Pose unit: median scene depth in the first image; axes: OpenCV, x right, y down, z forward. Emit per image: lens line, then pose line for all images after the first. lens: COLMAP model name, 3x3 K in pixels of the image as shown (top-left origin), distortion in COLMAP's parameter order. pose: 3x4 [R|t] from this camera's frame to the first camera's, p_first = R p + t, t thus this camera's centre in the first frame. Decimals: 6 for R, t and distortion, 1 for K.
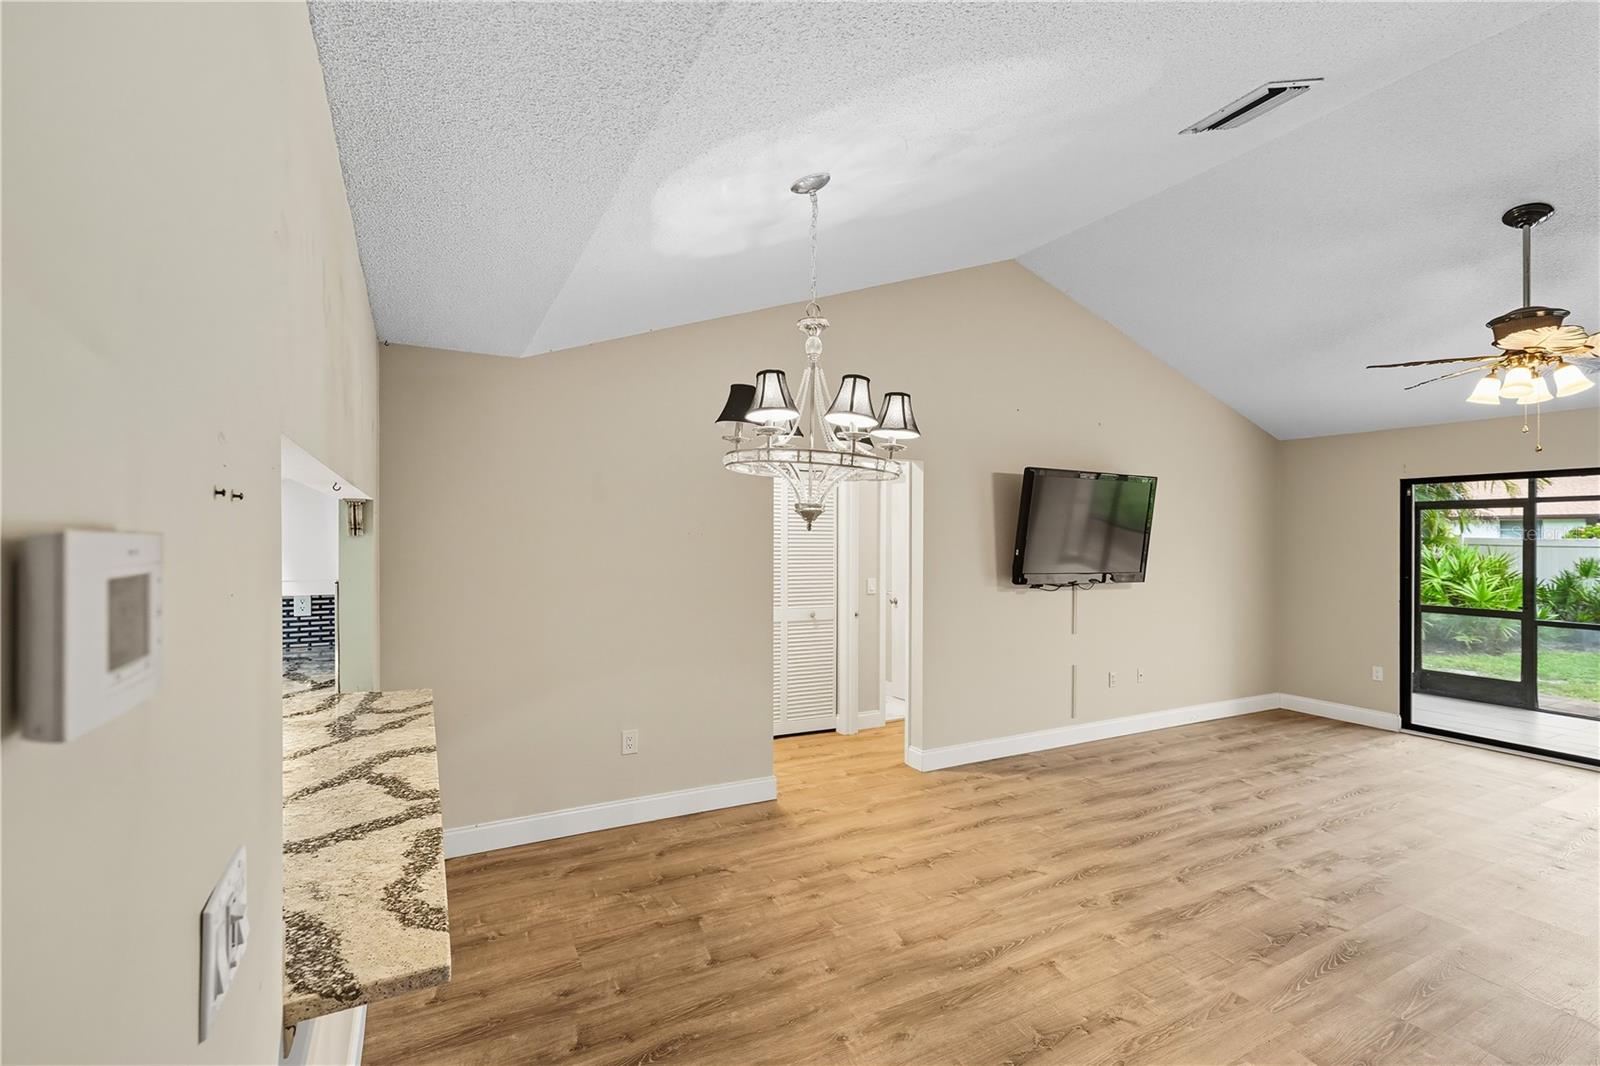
lens RADIAL K [[723.8, 0, 800.0], [0, 723.8, 533.0], [0, 0, 1]] dist [0.001793, 0.000047]
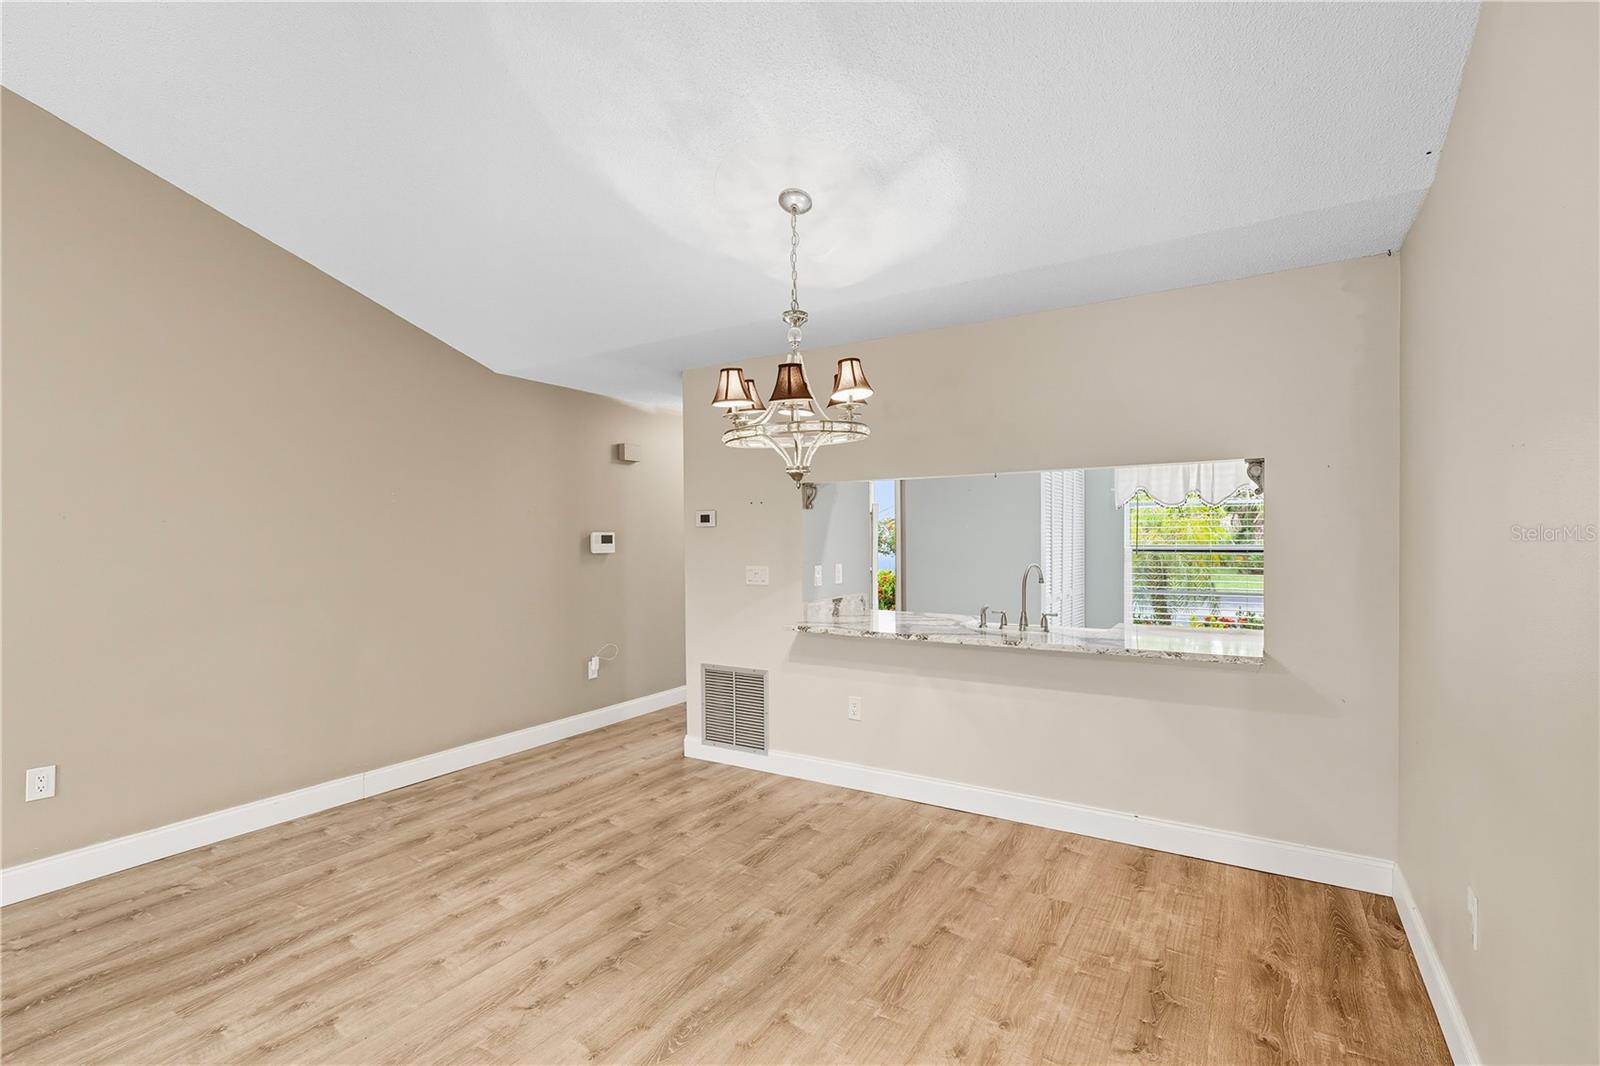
lens RADIAL K [[723.8, 0, 800.0], [0, 723.8, 533.0], [0, 0, 1]] dist [0.001793, 0.000047]
pose [[-0.861347, 0.004751, -0.507994, 0.340278], [0.009419, 0.999934, -0.006619, 0.041083], [0.507929, -0.010486, -0.861335, 1.104653]]
